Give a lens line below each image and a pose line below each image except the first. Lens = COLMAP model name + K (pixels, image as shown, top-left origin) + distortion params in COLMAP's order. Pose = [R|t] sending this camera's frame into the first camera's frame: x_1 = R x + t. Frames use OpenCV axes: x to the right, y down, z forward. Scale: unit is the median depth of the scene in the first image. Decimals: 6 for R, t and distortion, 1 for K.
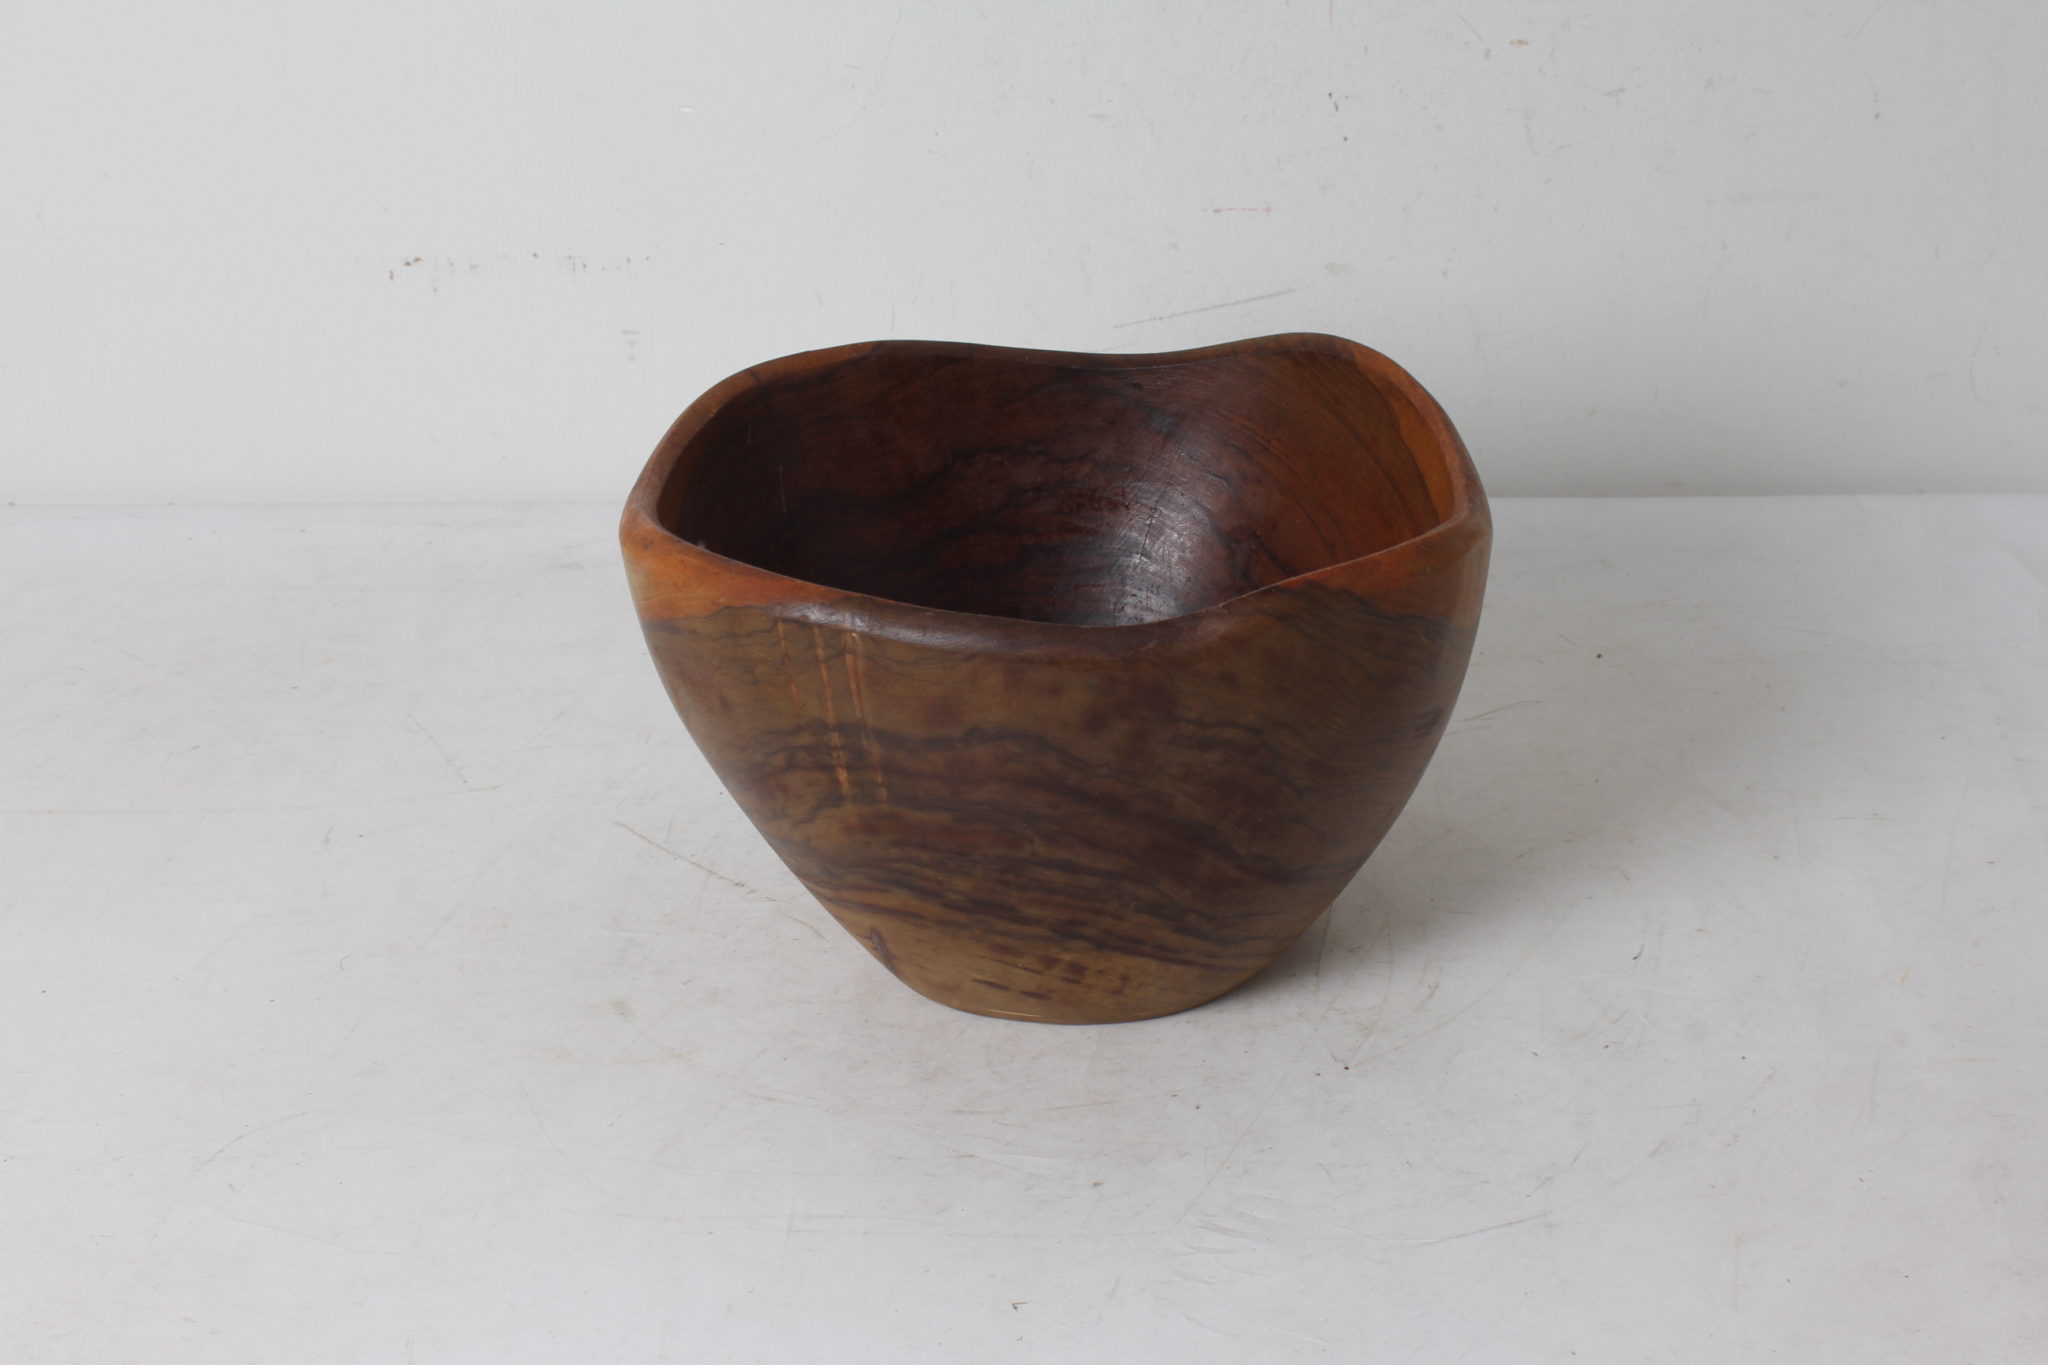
lens RADIAL K [[3698.6, 0, 1017.4], [0, 3698.6, 674.0], [0, 0, 1]] dist [-0.048623, 0.000000]
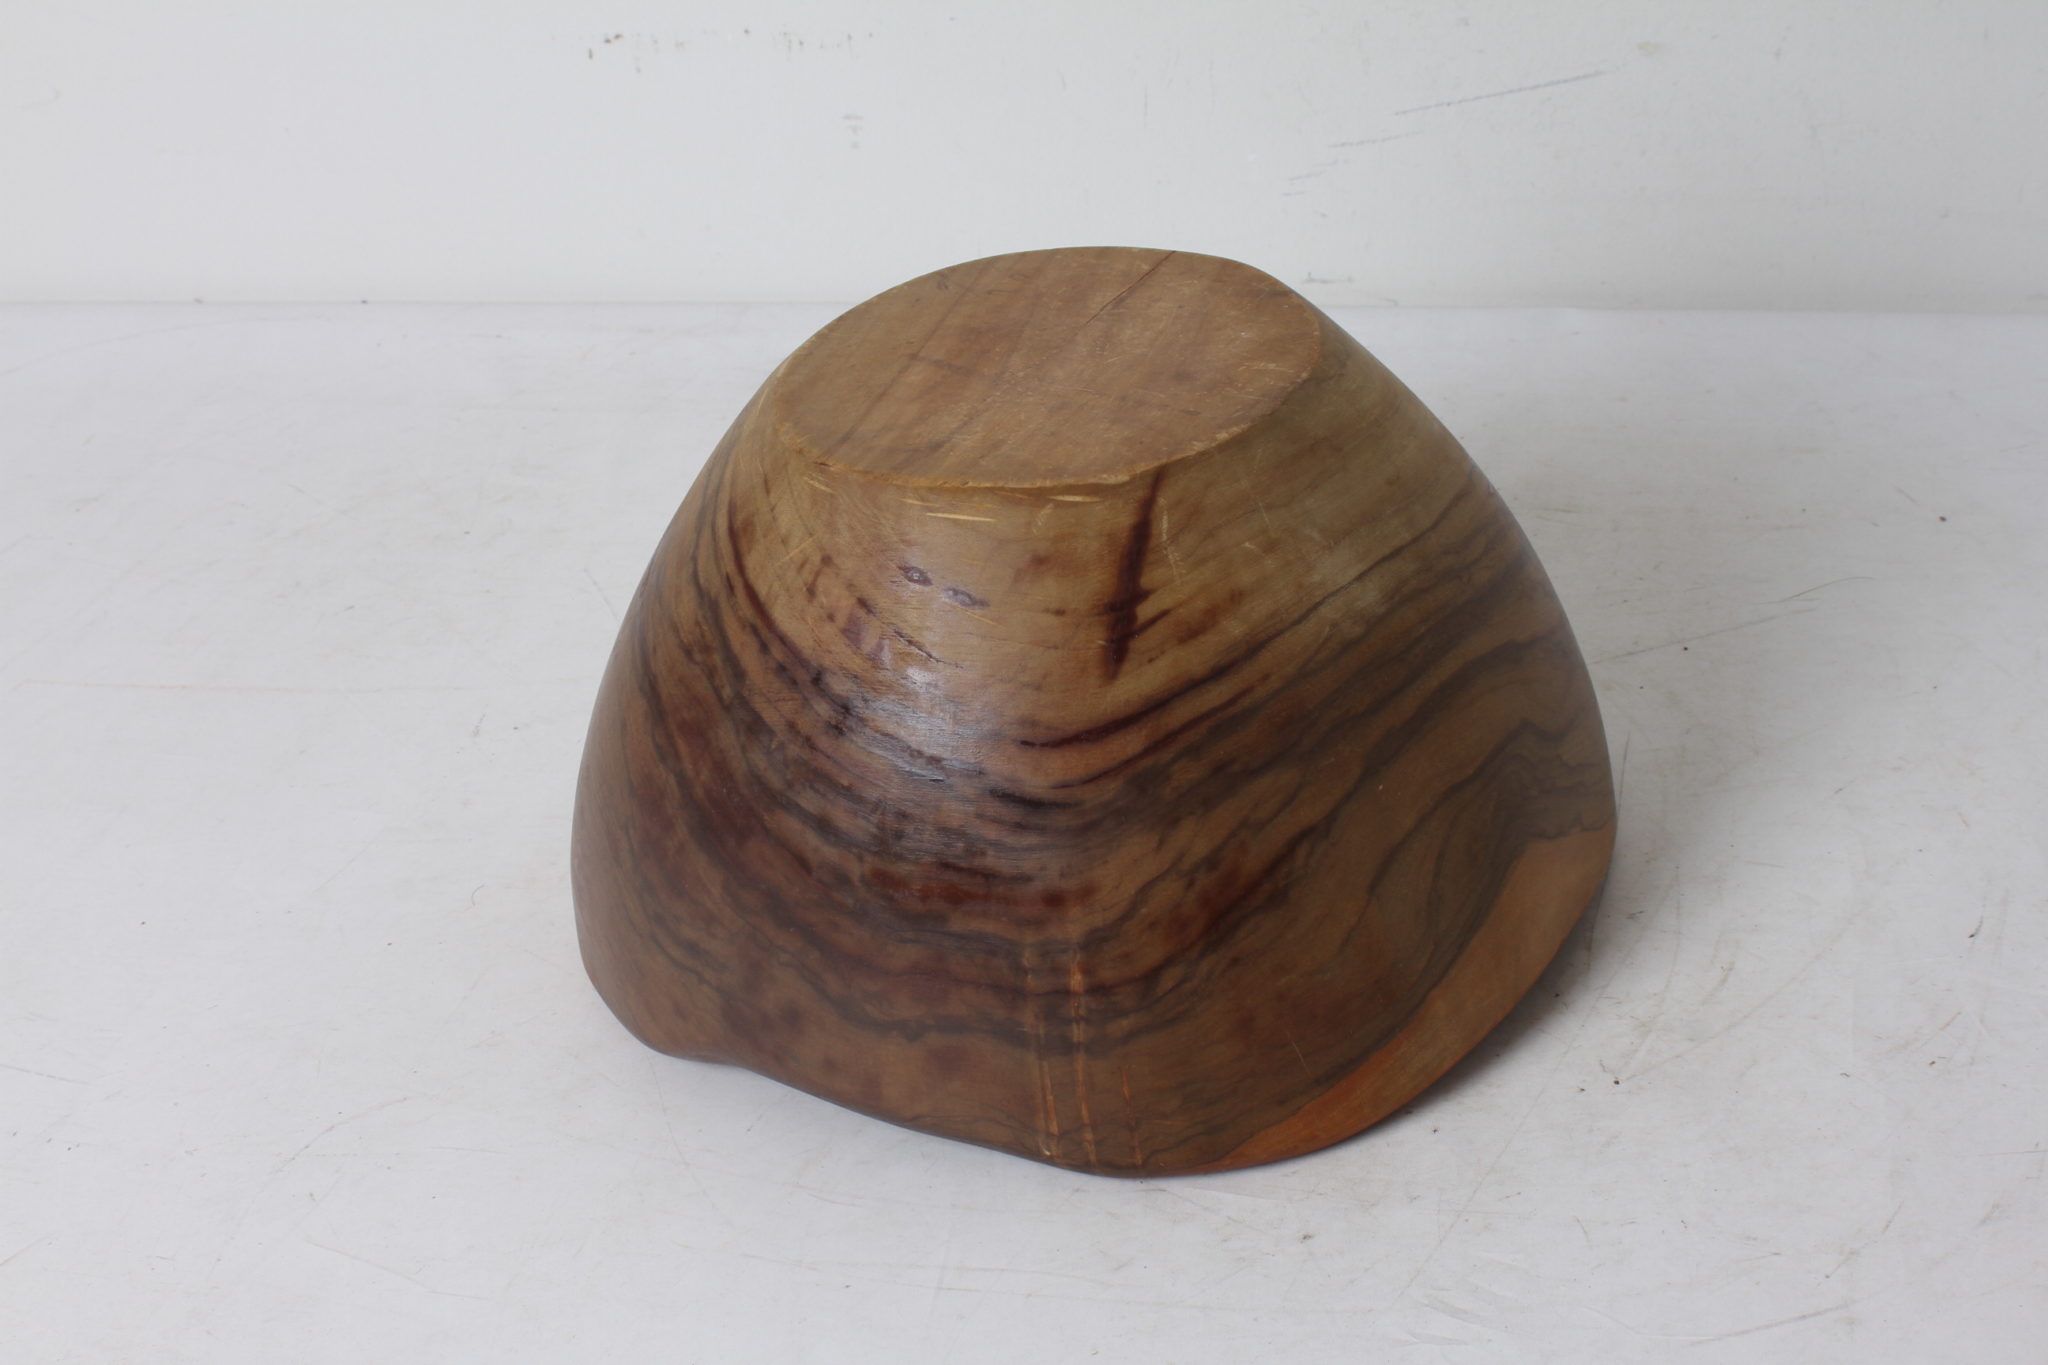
lens RADIAL K [[3513.3, 0, 1012.1], [0, 3513.3, 684.7], [0, 0, 1]] dist [-0.065455, 0.000000]
pose [[0.994361, 0.015712, -0.104879, 0.030453], [-0.003869, 0.993681, 0.112177, -0.063154], [0.105979, -0.111139, 0.988138, 0.184170]]
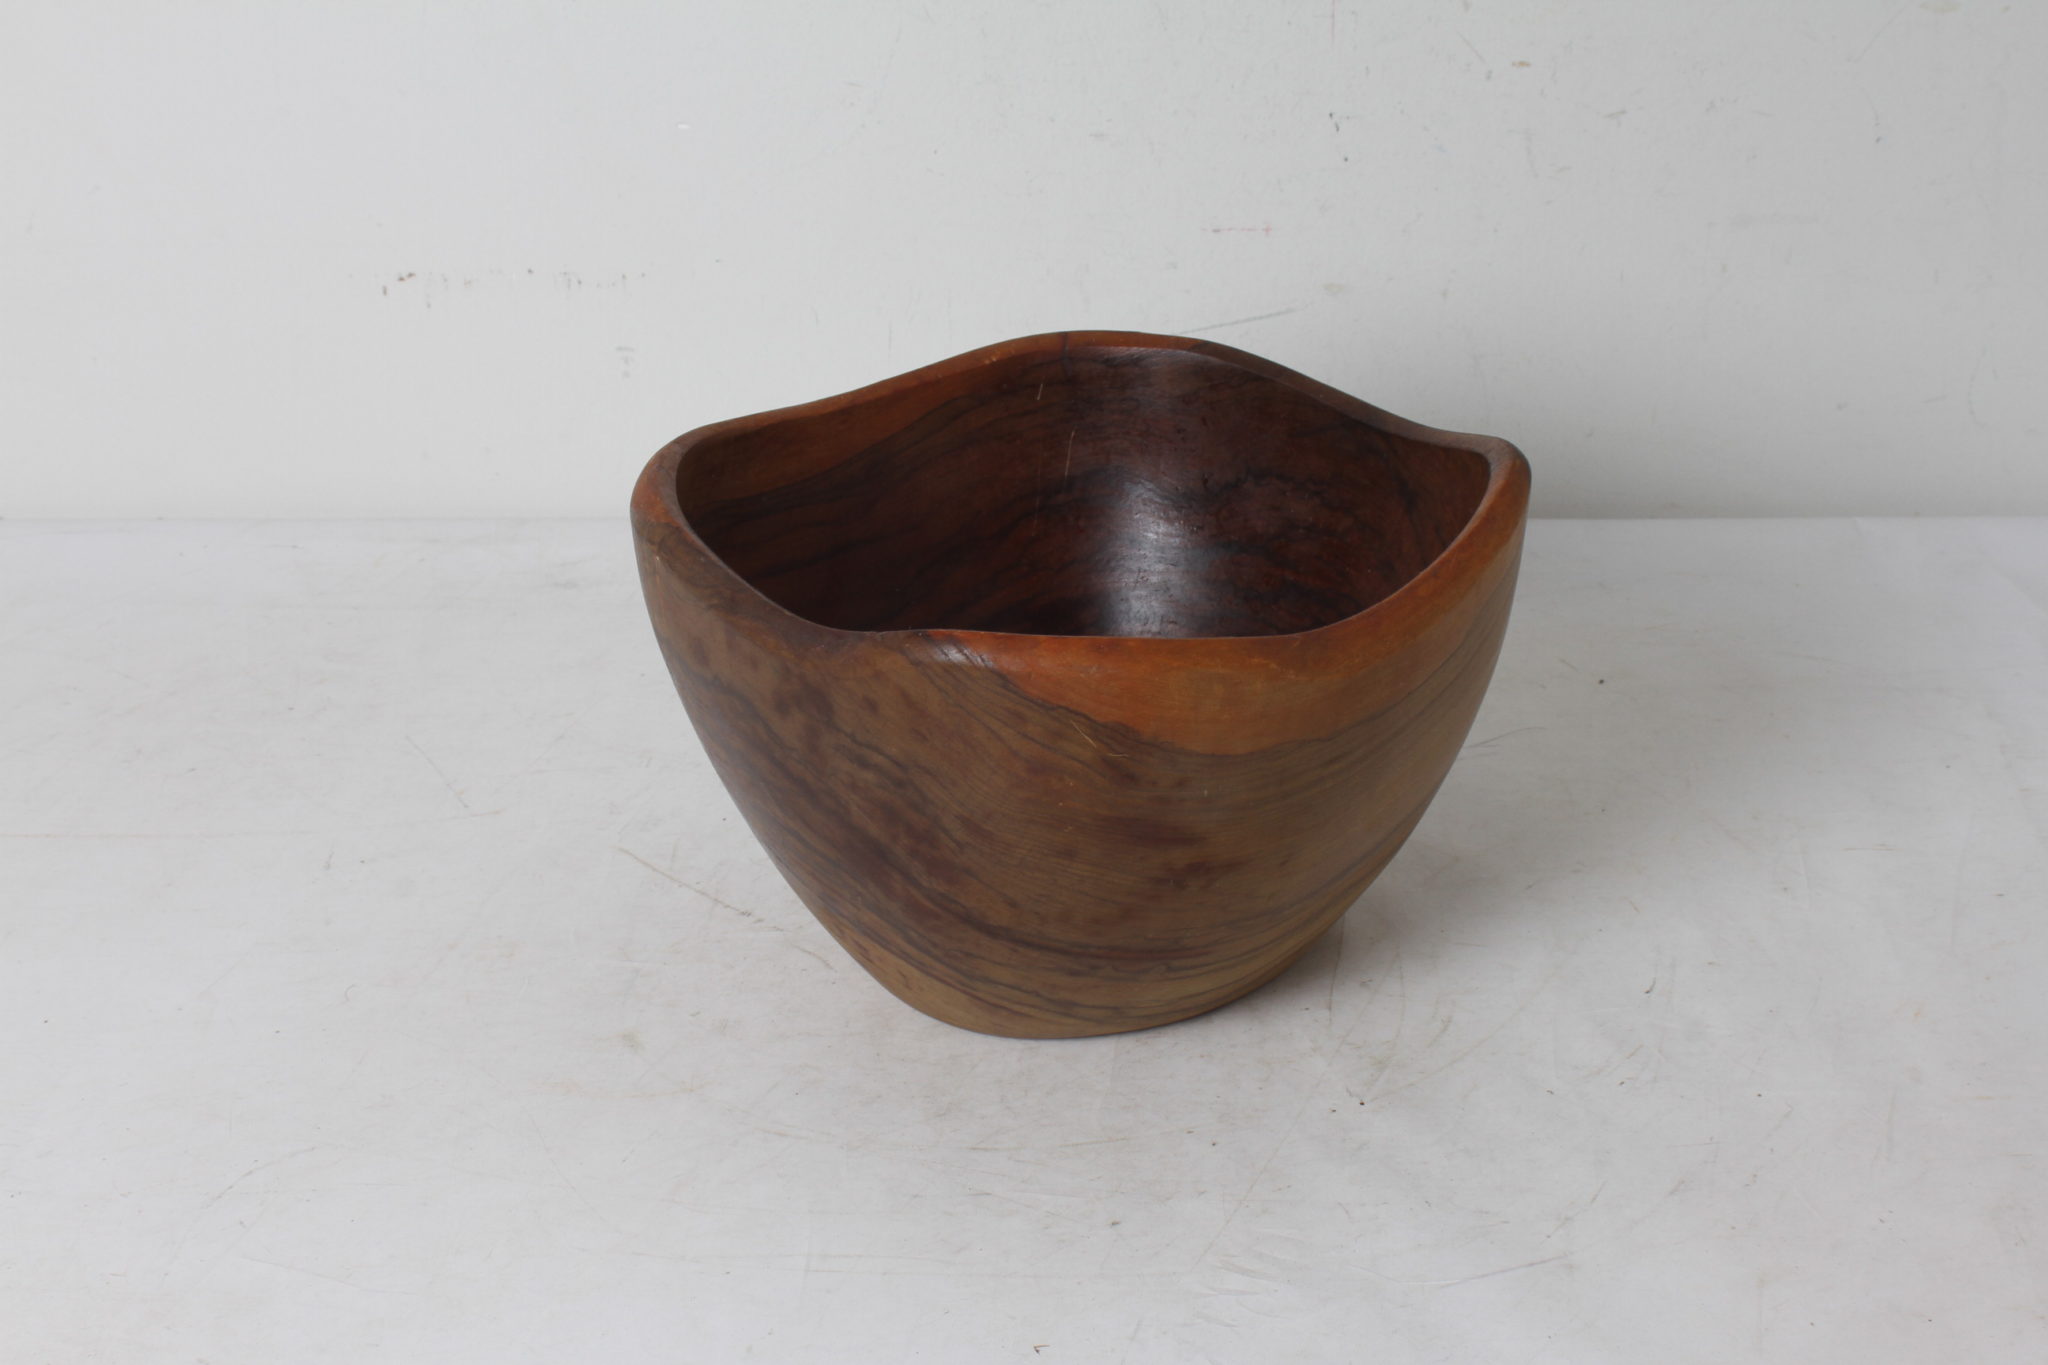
lens RADIAL K [[3698.6, 0, 1016.8], [0, 3698.6, 669.6], [0, 0, 1]] dist [-0.048623, 0.000000]
pose [[0.999891, 0.003066, 0.014453, -0.016574], [-0.003114, 0.999990, 0.003349, -0.012083], [-0.014443, -0.003393, 0.999890, 0.004189]]
